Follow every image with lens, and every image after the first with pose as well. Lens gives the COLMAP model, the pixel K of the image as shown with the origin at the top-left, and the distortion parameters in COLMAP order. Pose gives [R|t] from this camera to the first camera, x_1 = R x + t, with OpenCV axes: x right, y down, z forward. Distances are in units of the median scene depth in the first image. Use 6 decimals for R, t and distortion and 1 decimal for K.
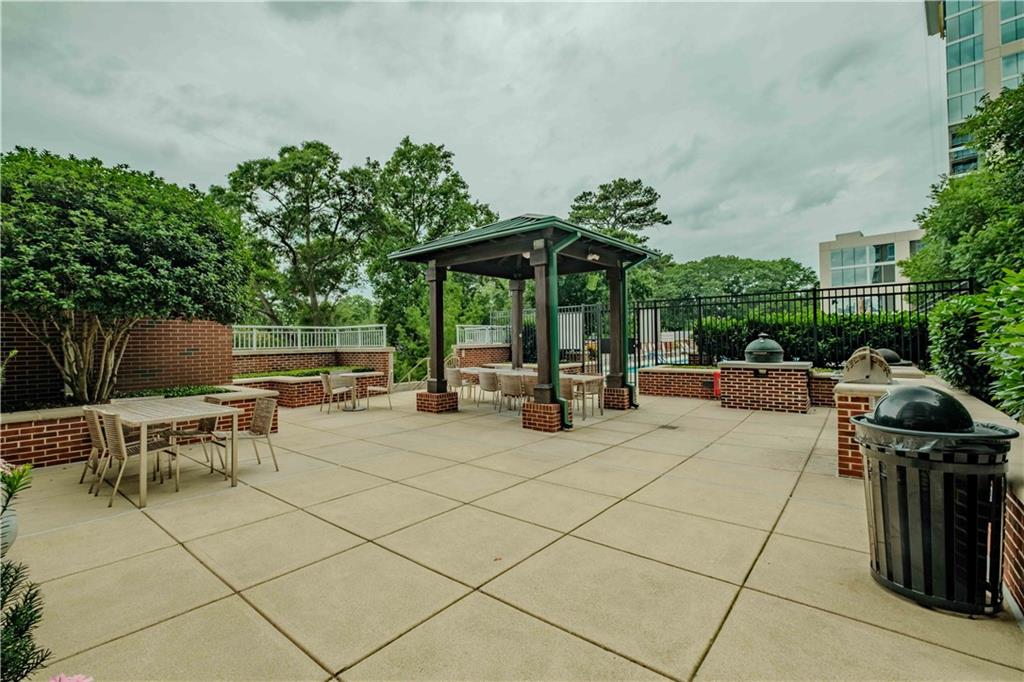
lens RADIAL K [[443.7, 0, 502.0], [0, 443.7, 339.5], [0, 0, 1]] dist [-0.009078, 0.000873]
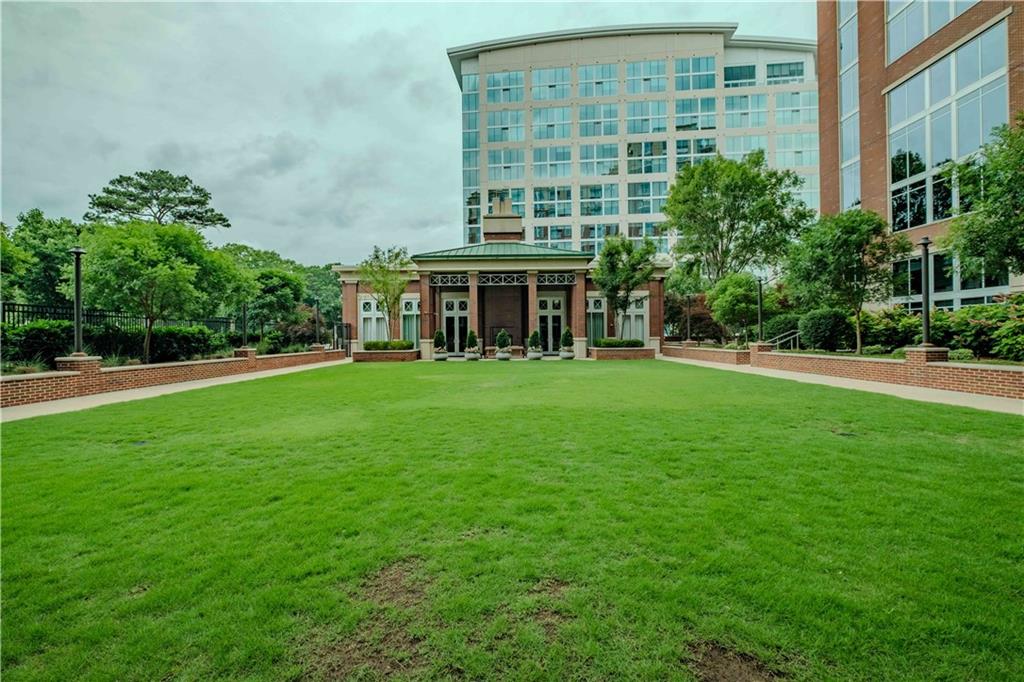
lens RADIAL K [[443.7, 0, 505.8], [0, 443.7, 336.4], [0, 0, 1]] dist [-0.009078, 0.000873]
pose [[0.755128, 0.004003, 0.655566, 0.300695], [0.005551, 0.999906, -0.012500, -0.008685], [-0.655554, 0.013078, 0.755035, -0.206236]]
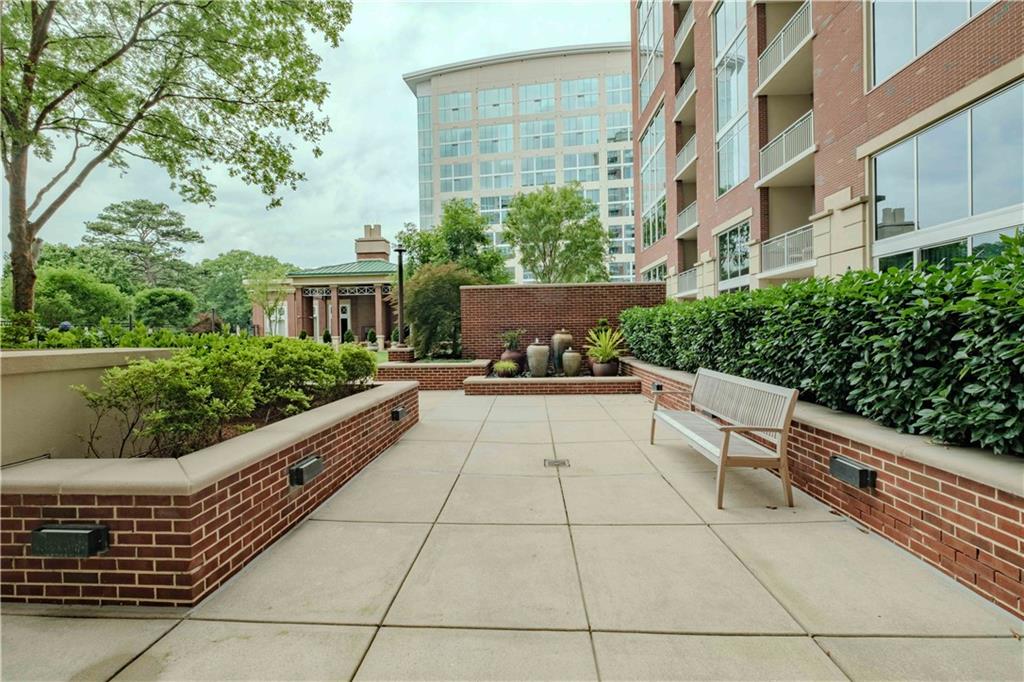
lens RADIAL K [[443.7, 0, 509.4], [0, 443.7, 337.9], [0, 0, 1]] dist [-0.009078, 0.000873]
pose [[0.796554, -0.010310, 0.604479, 0.475000], [0.010211, 0.999941, 0.003600, -0.010814], [-0.604481, 0.003305, 0.796613, -0.641326]]
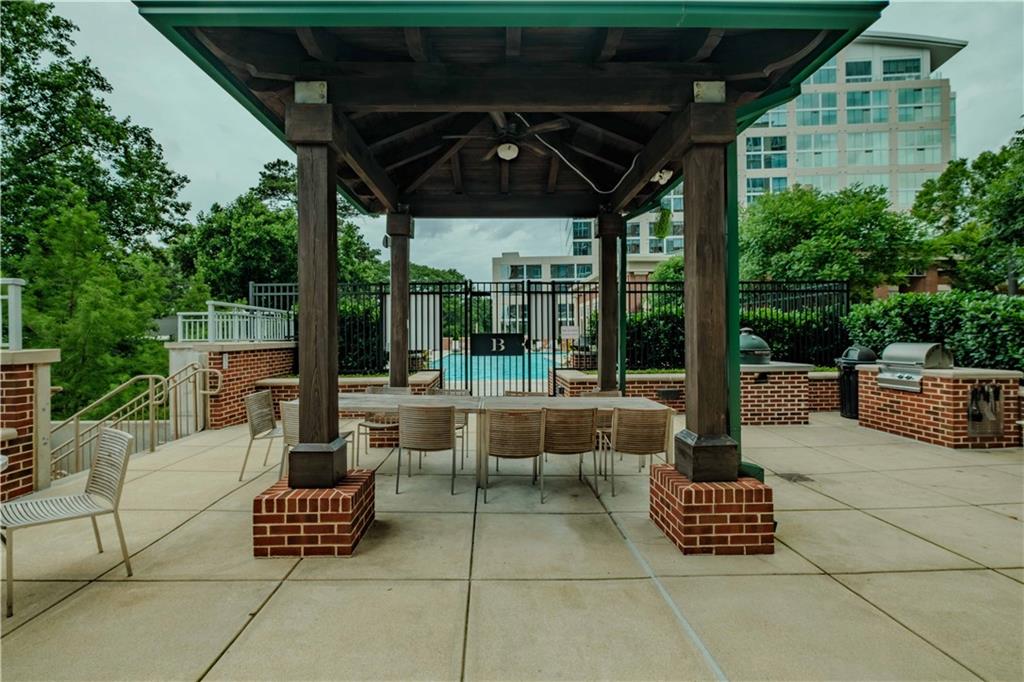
lens RADIAL K [[443.7, 0, 506.4], [0, 443.7, 340.1], [0, 0, 1]] dist [-0.009078, 0.000873]
pose [[0.747200, 0.004679, 0.664583, -0.066973], [-0.004630, 0.999988, -0.001834, 0.002915], [-0.664584, -0.001707, 0.747212, 0.168194]]
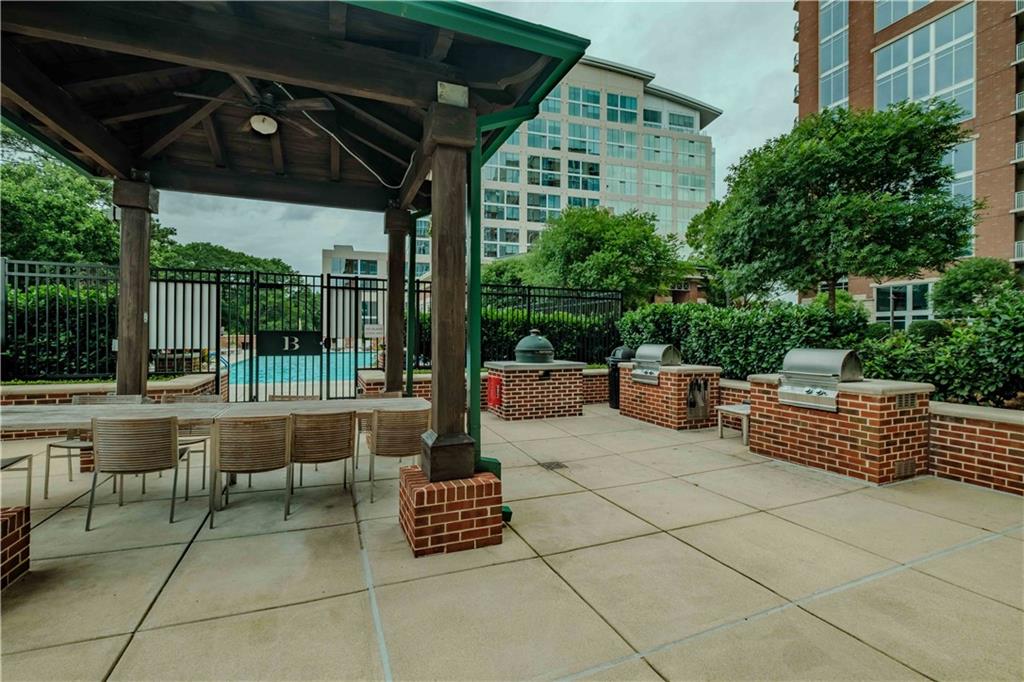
lens RADIAL K [[443.7, 0, 506.3], [0, 443.7, 340.6], [0, 0, 1]] dist [-0.009078, 0.000873]
pose [[0.469633, 0.008452, 0.882821, -0.052032], [-0.013896, 0.999901, -0.002181, 0.002703], [-0.882753, -0.011243, 0.469704, 0.155690]]
